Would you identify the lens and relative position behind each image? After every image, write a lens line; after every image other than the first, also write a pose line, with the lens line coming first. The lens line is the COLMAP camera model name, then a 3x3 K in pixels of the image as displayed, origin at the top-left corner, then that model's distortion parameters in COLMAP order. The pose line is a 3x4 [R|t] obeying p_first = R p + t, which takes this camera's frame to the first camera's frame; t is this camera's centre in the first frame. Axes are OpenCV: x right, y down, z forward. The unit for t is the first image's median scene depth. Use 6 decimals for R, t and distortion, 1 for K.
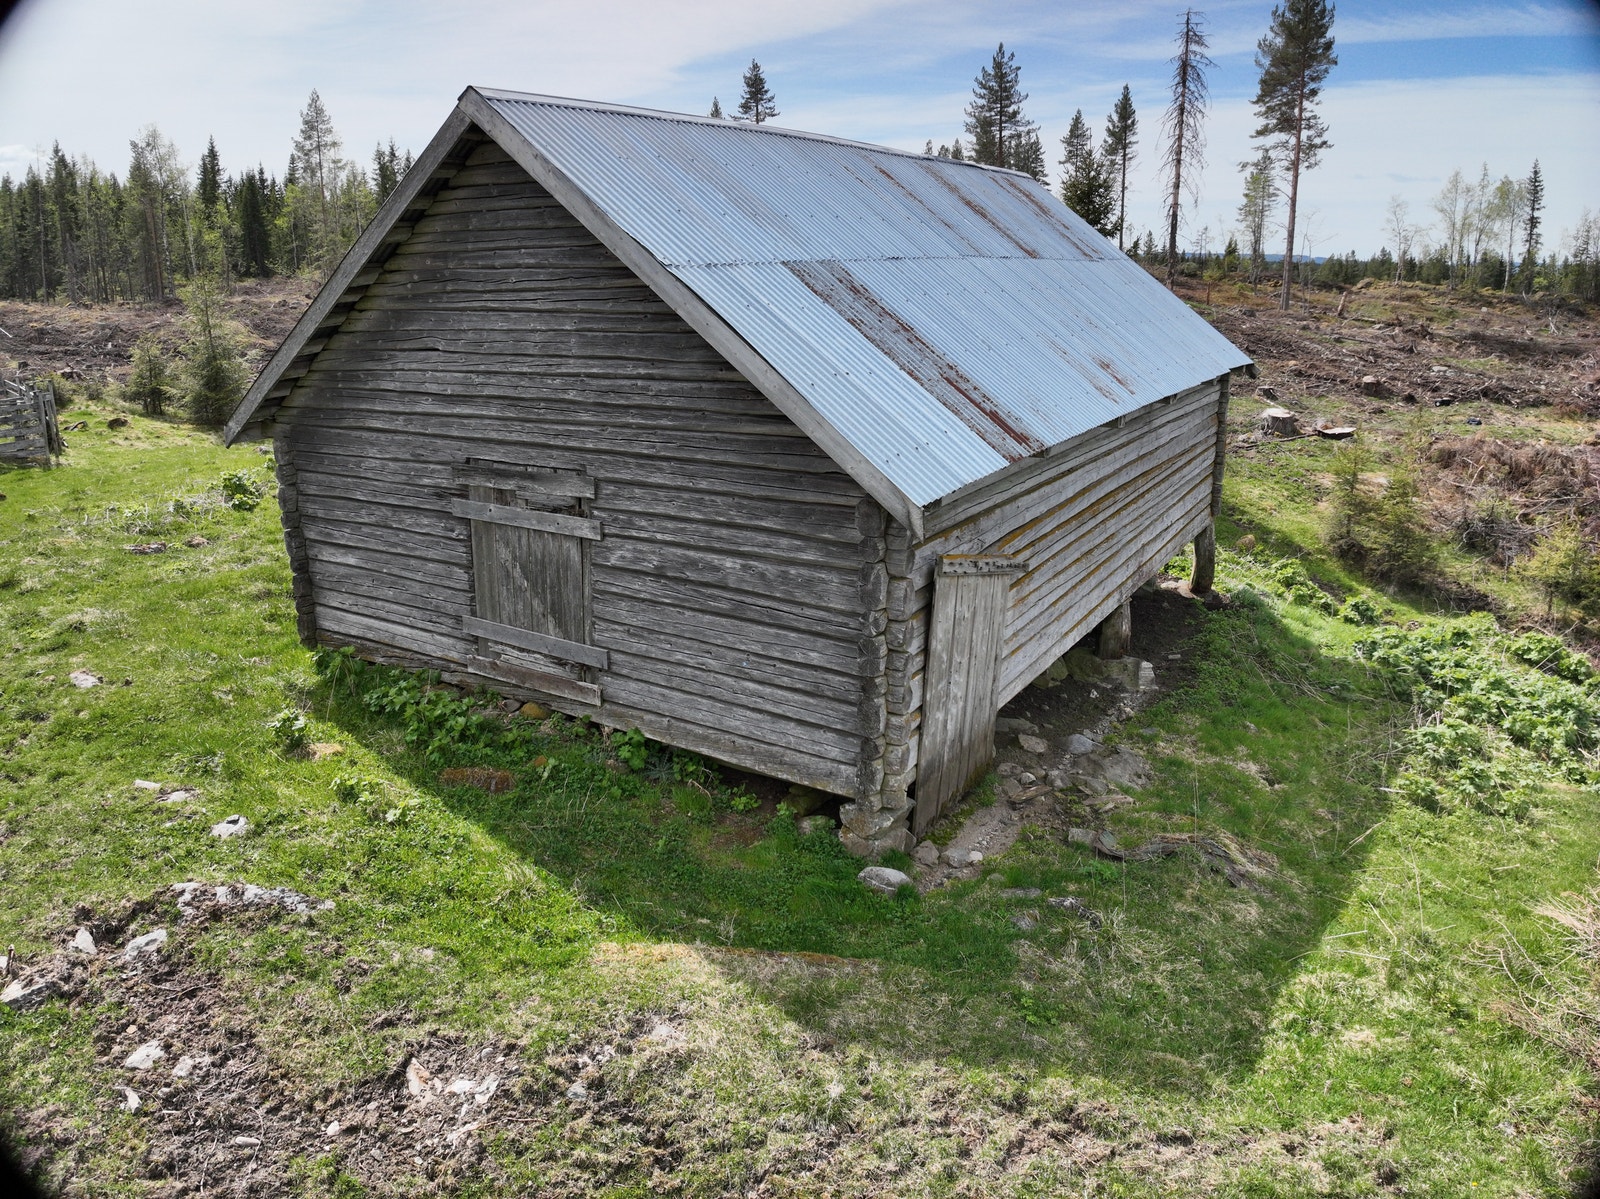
lens RADIAL K [[1108.5, 0, 808.9], [0, 1108.5, 590.2], [0, 0, 1]] dist [-0.103692, -0.010966]
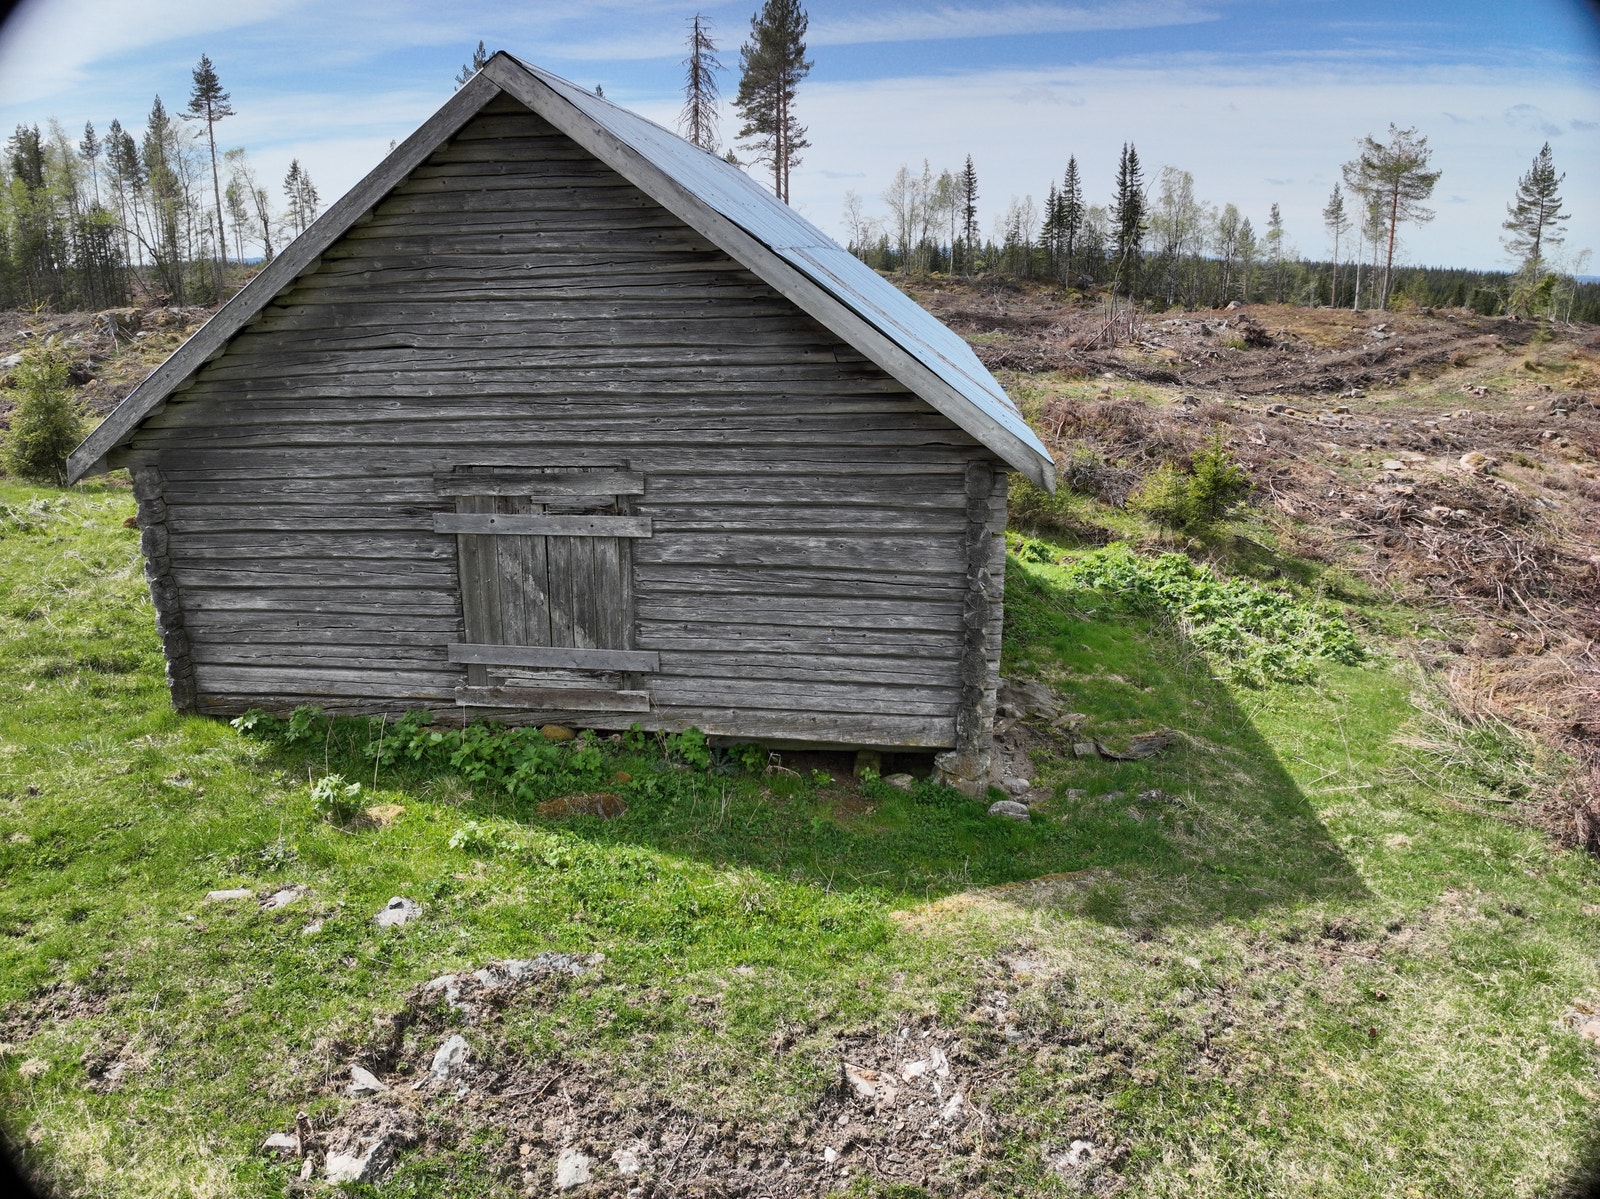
lens RADIAL K [[1108.5, 0, 808.9], [0, 1108.5, 590.2], [0, 0, 1]] dist [-0.103692, -0.010966]
pose [[0.898188, -0.125951, 0.421183, -0.471608], [0.126020, 0.991638, 0.027798, -0.009013], [-0.421163, 0.028110, 0.906549, 0.073452]]
